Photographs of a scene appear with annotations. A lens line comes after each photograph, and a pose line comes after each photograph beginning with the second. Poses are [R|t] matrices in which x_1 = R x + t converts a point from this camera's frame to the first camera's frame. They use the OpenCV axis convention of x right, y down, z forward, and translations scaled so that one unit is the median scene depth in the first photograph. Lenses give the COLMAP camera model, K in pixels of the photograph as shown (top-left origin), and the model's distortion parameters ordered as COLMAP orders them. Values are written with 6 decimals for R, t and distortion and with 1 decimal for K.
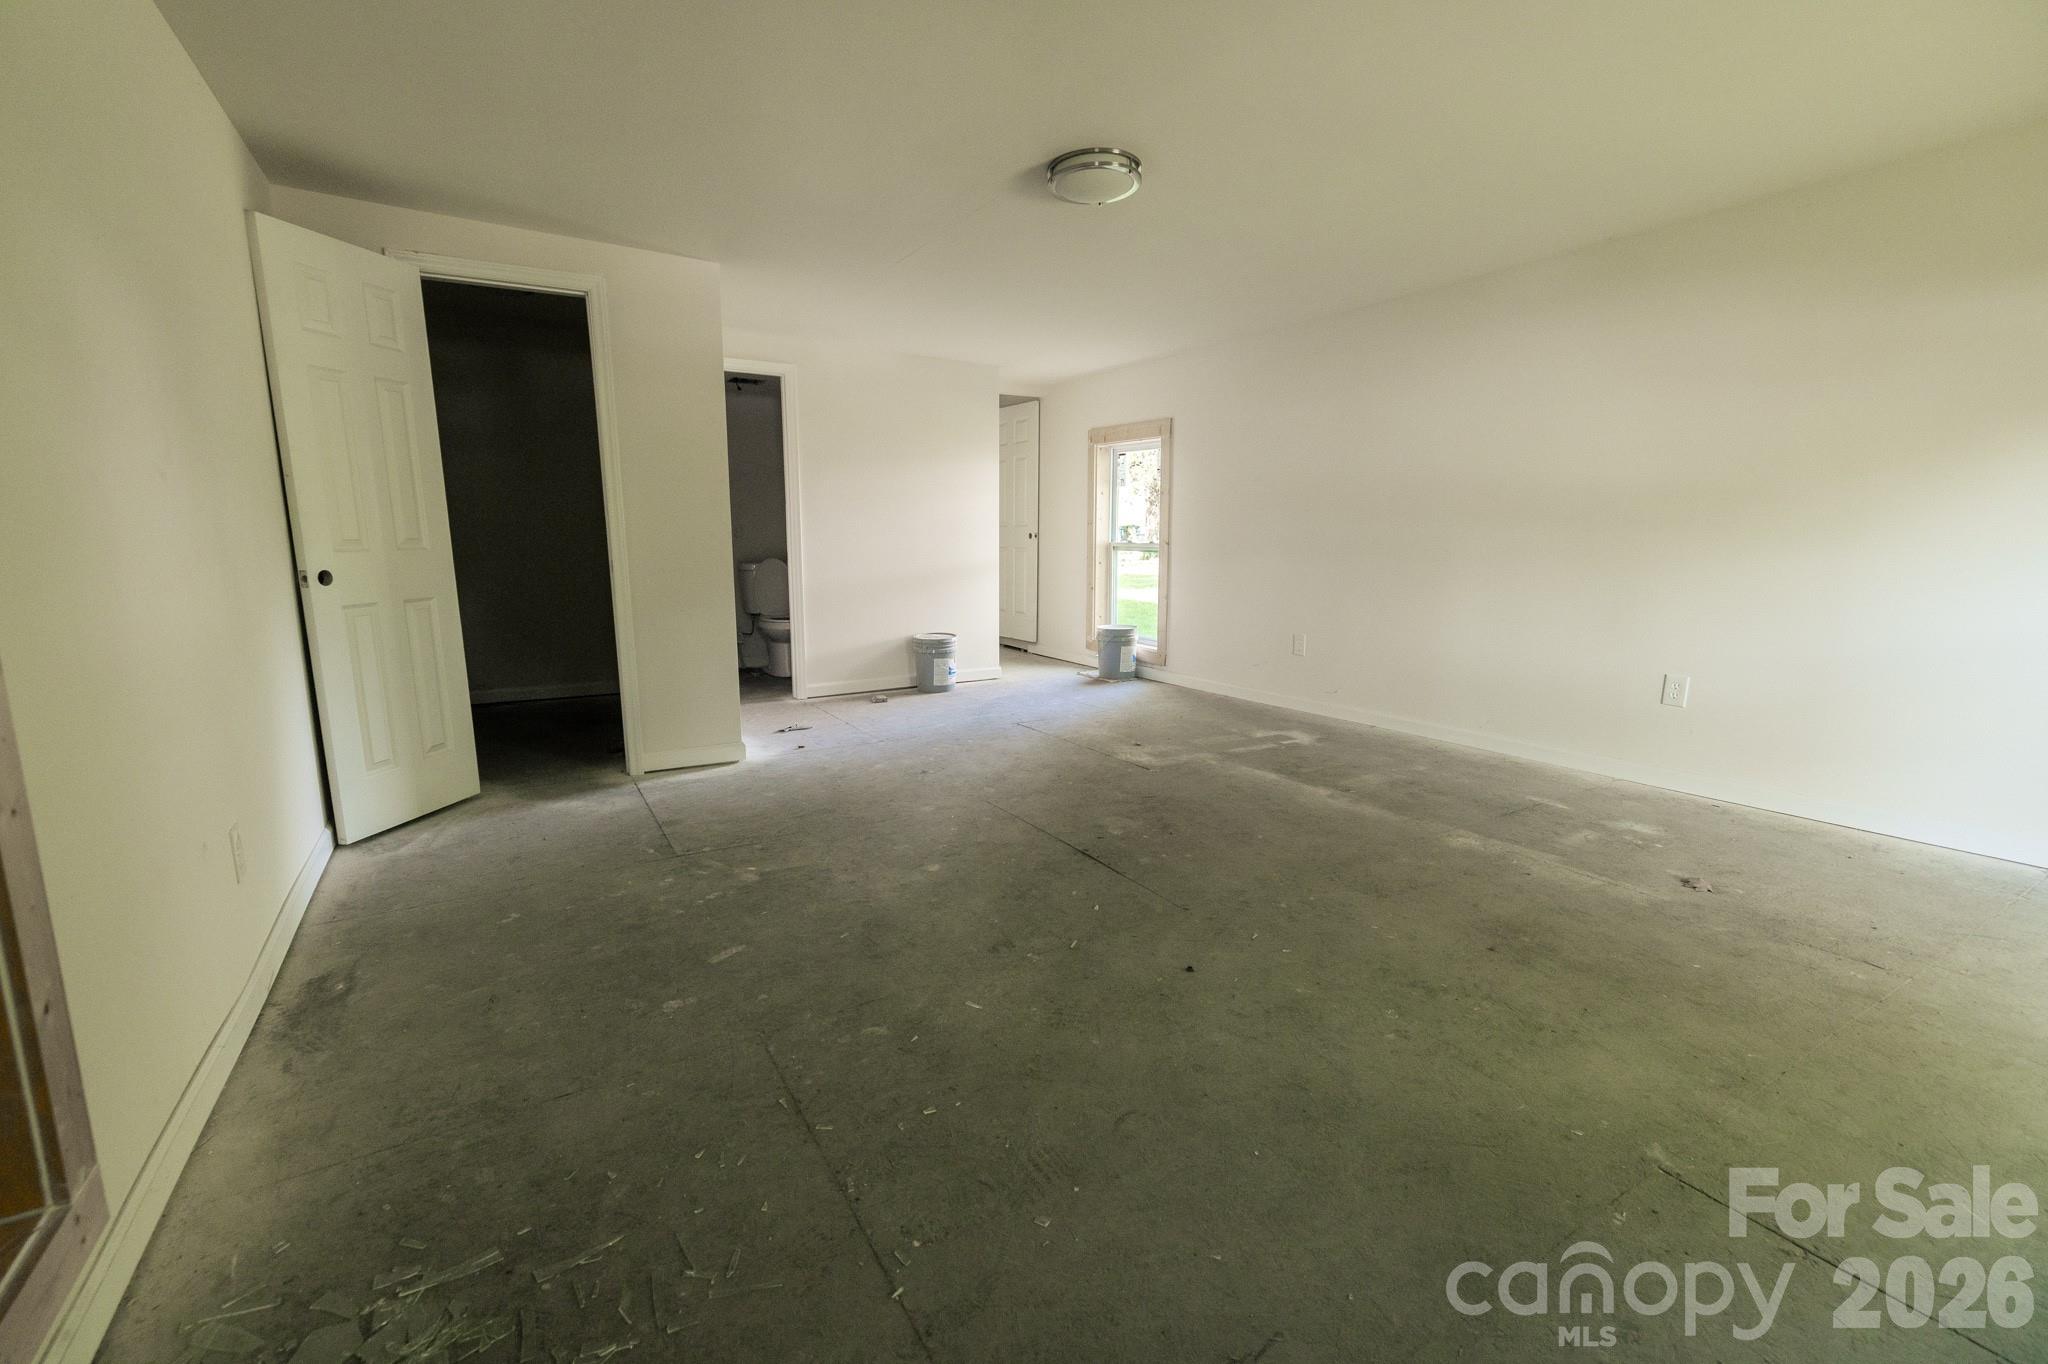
lens RADIAL K [[892.9, 0, 1022.7], [0, 892.9, 678.0], [0, 0, 1]] dist [0.003488, -0.000527]
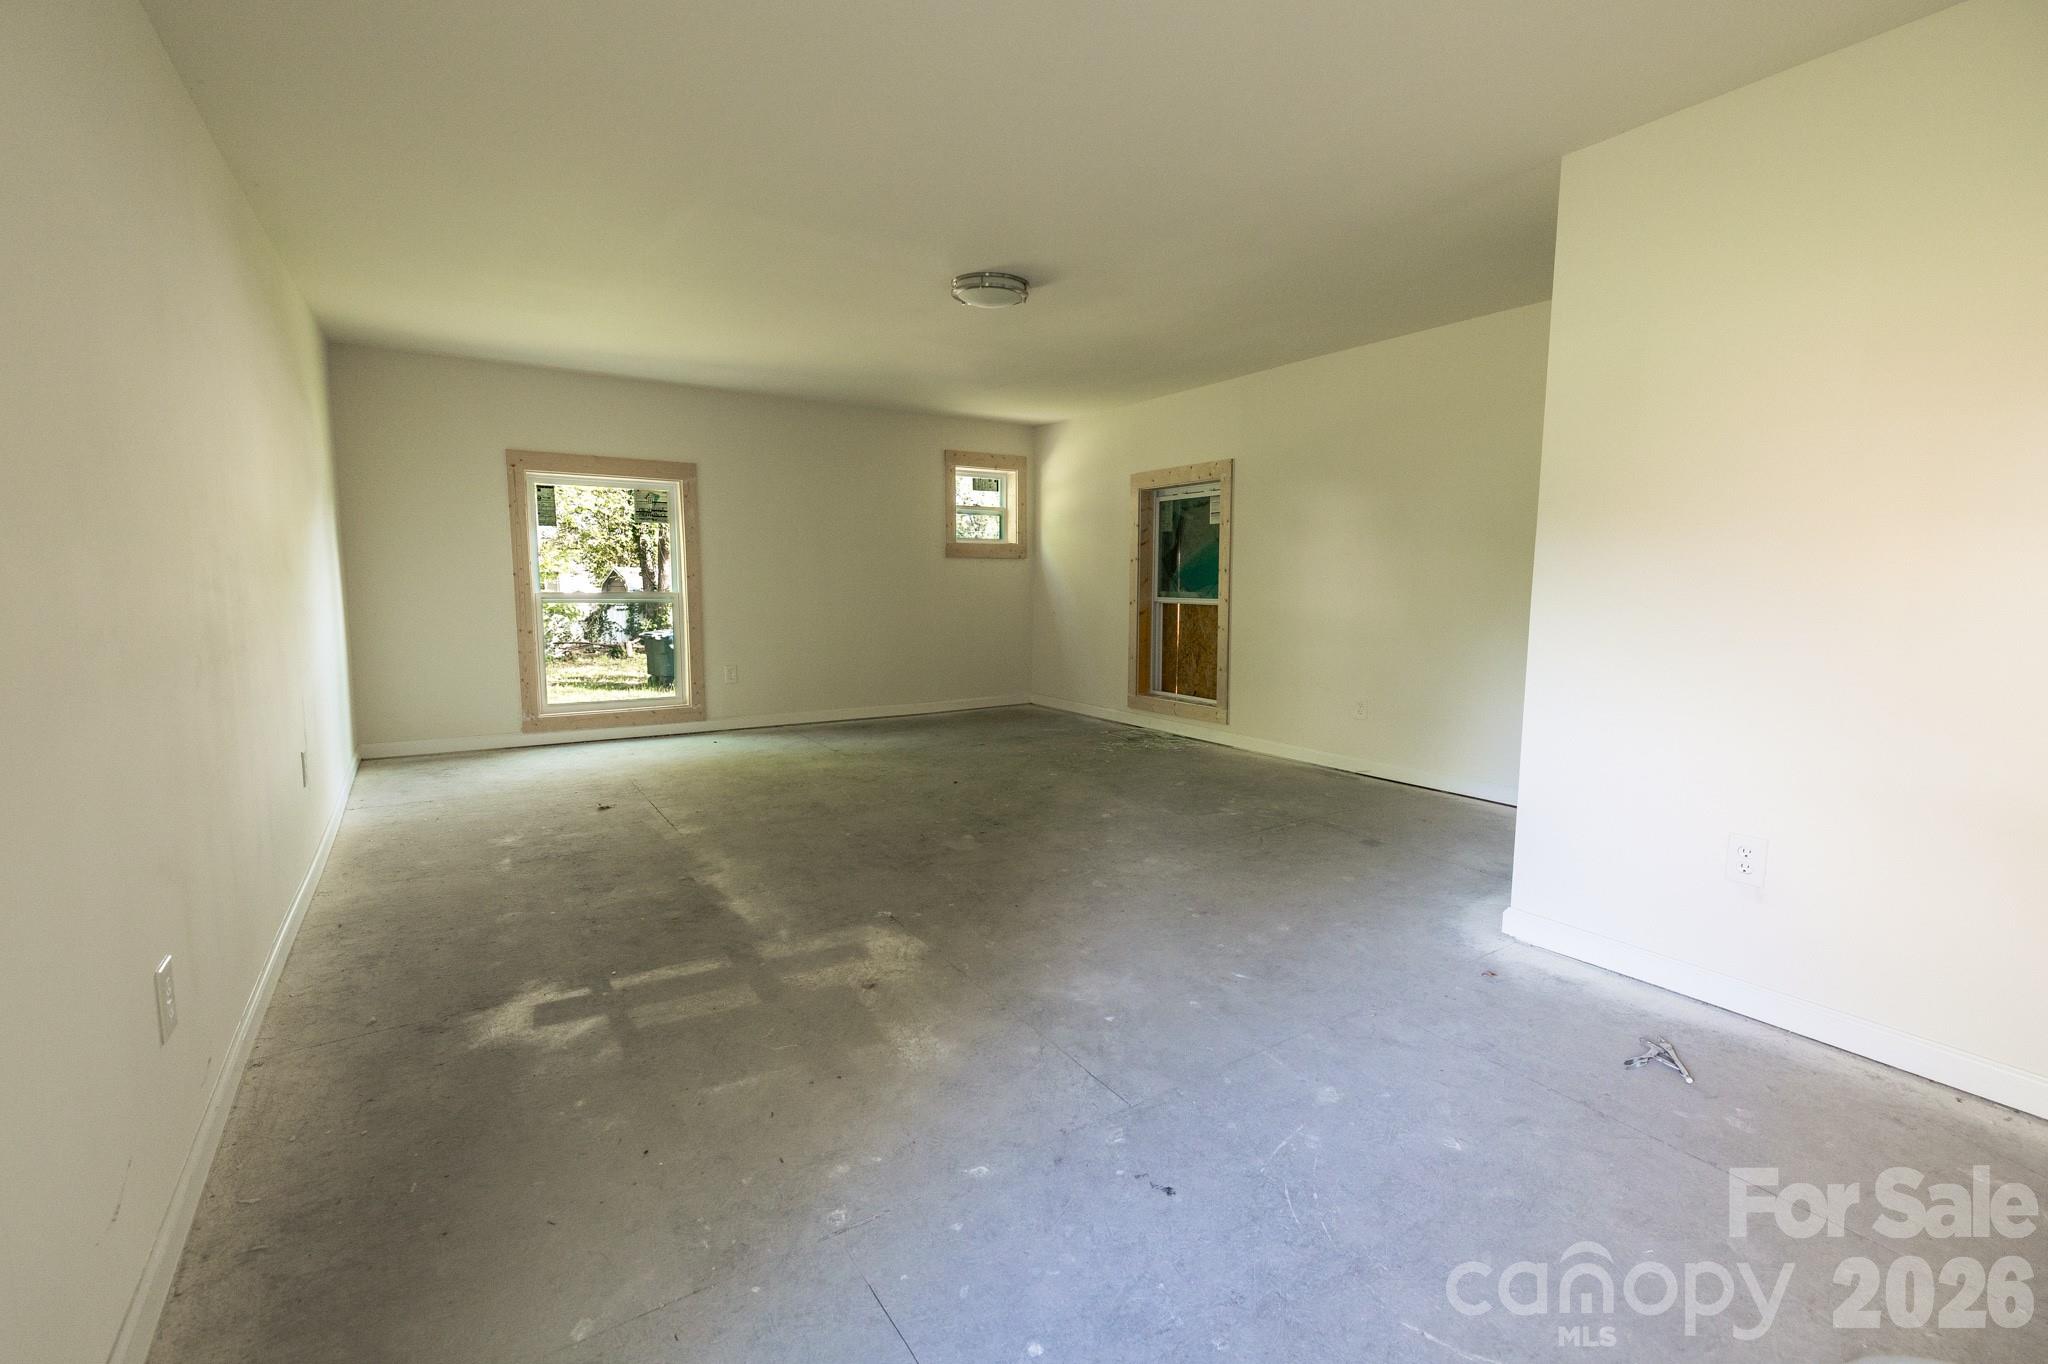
lens RADIAL K [[892.9, 0, 1017.7], [0, 892.9, 686.3], [0, 0, 1]] dist [0.003488, -0.000527]
pose [[-0.999186, 0.009028, -0.039318, 0.075041], [-0.002754, 0.957098, 0.289753, -0.315886], [0.040247, 0.289625, -0.956294, 1.846430]]
